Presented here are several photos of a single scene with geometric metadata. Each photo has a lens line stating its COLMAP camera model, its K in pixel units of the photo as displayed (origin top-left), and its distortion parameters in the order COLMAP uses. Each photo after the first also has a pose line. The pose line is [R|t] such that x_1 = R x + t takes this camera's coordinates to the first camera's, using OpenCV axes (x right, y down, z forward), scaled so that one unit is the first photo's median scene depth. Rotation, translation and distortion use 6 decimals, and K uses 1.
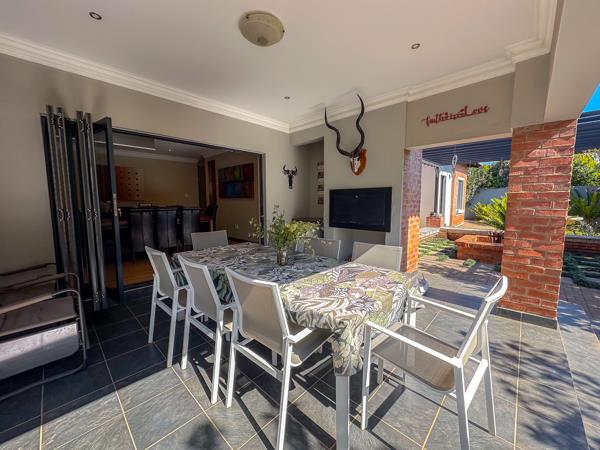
lens RADIAL K [[236.6, 0, 300.0], [0, 236.6, 225.0], [0, 0, 1]] dist [-0.002648, -0.000271]
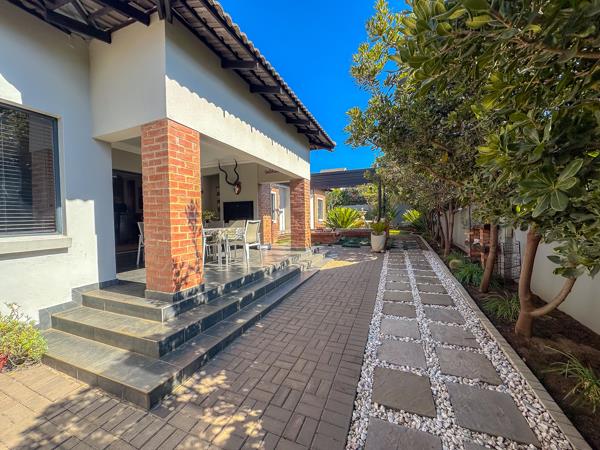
lens RADIAL K [[244.6, 0, 302.0], [0, 244.6, 222.3], [0, 0, 1]] dist [-0.001615, -0.000453]
pose [[0.931053, -0.013820, 0.364622, 0.004410], [0.047314, 0.995419, -0.083085, 0.176953], [-0.361803, 0.094609, 0.927441, -0.887279]]
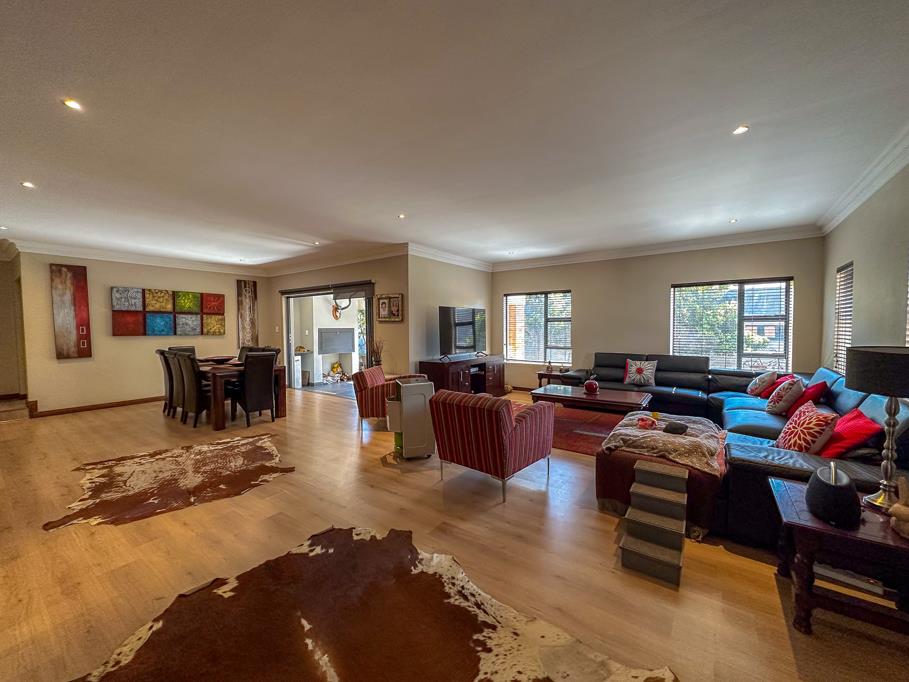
lens RADIAL K [[358.5, 0, 454.5], [0, 358.5, 341.0], [0, 0, 1]] dist [-0.002648, -0.000271]
pose [[-0.134495, -0.033199, 0.990358, -2.053623], [0.104877, 0.993348, 0.047542, -0.096297], [-0.985349, 0.110260, -0.130119, 0.505934]]
